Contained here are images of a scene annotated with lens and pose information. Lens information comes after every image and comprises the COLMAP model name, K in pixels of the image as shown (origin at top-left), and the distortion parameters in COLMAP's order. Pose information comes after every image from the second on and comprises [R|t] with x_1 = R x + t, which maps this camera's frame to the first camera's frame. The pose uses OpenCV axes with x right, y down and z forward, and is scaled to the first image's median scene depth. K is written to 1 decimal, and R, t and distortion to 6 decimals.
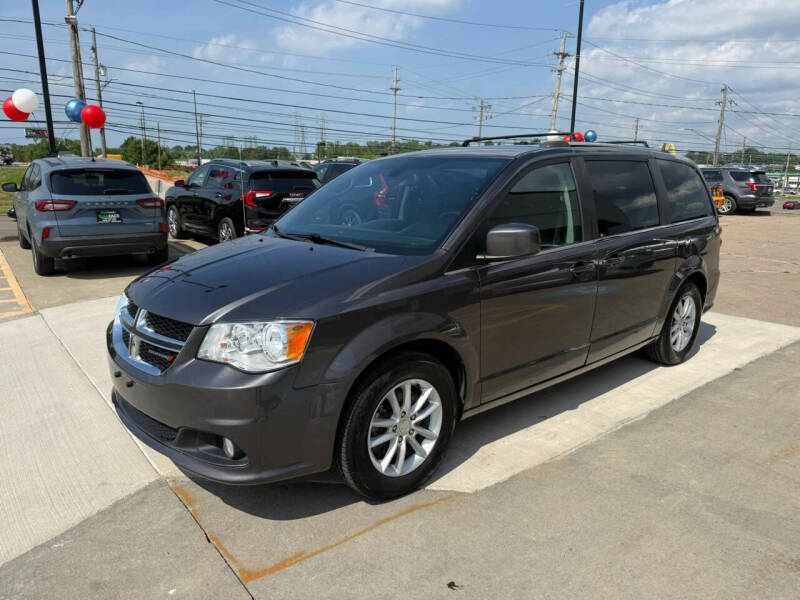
lens RADIAL K [[570.9, 0, 401.1], [0, 570.9, 302.6], [0, 0, 1]] dist [0.010882, -0.019682]
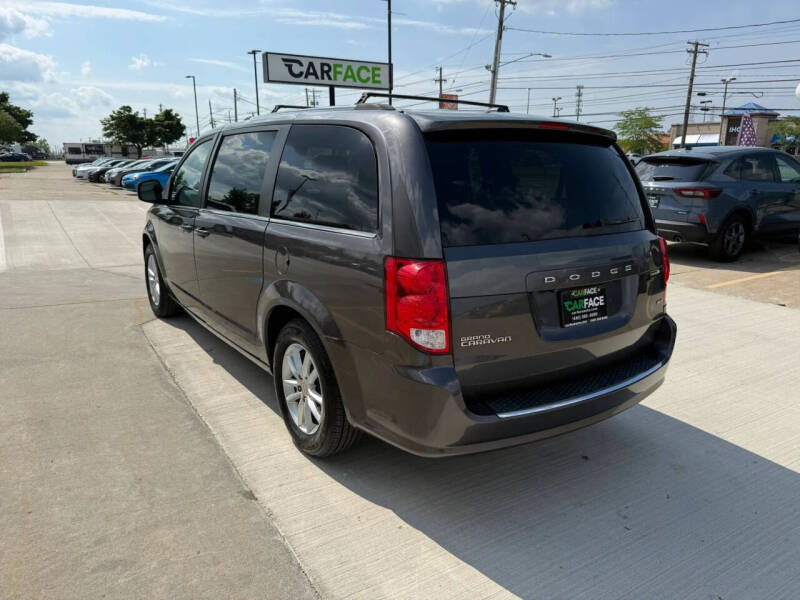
lens RADIAL K [[570.9, 0, 397.7], [0, 570.9, 306.0], [0, 0, 1]] dist [0.010882, -0.019682]
pose [[-0.116858, 0.237409, -0.964355, 1.381730], [-0.229585, 0.938249, 0.258803, -0.301718], [0.966248, 0.251644, -0.055136, 1.457141]]
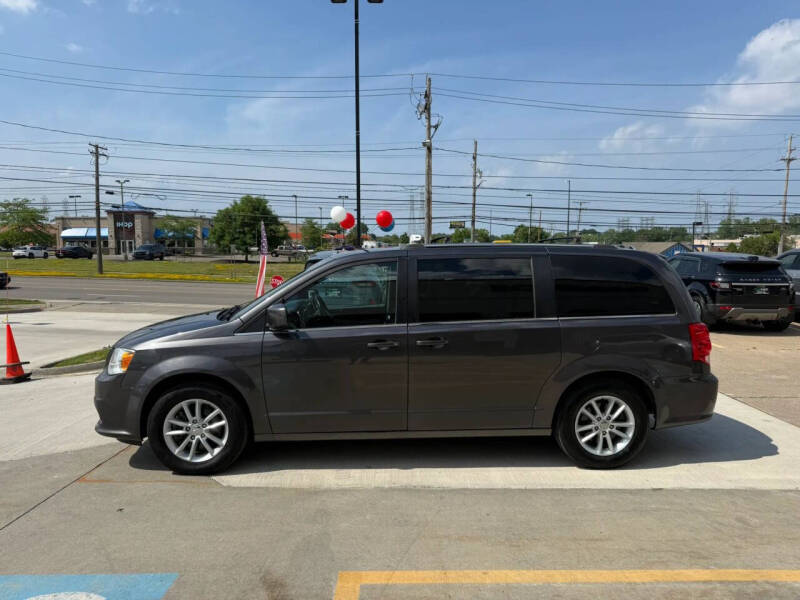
lens RADIAL K [[570.9, 0, 401.1], [0, 570.9, 294.6], [0, 0, 1]] dist [0.010882, -0.019682]
pose [[0.782201, 0.036216, -0.621972, 1.059787], [-0.130452, 0.985700, -0.106662, -0.041813], [0.609215, 0.164569, 0.775741, 0.049427]]
